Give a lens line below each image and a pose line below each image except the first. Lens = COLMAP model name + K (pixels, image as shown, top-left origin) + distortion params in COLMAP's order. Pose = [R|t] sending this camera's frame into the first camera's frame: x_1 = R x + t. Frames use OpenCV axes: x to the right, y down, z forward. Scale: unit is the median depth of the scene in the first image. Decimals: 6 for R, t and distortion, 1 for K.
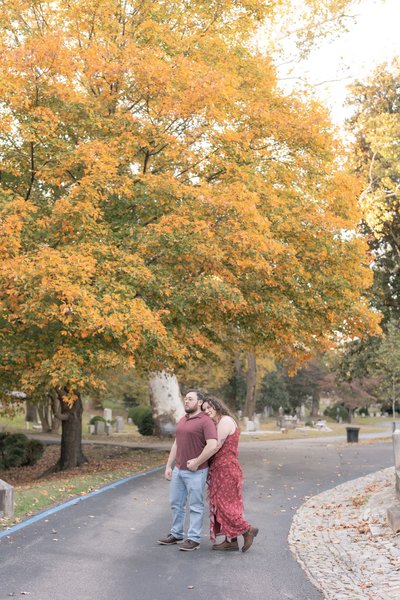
lens RADIAL K [[819.1, 0, 200.0], [0, 819.1, 300.0], [0, 0, 1]] dist [0.006157, 0.000000]
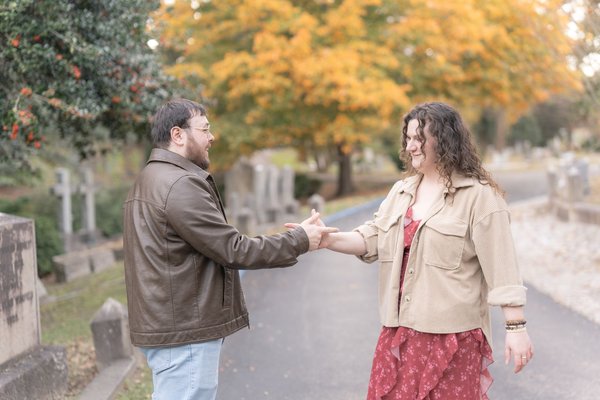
lens RADIAL K [[819.1, 0, 299.7], [0, 819.1, 202.7], [0, 0, 1]] dist [0.006157, 0.000000]
pose [[0.980753, -0.027188, -0.193352, 0.046614], [0.064861, 0.979390, 0.191282, -0.074493], [0.184167, -0.200141, 0.962302, -0.484342]]
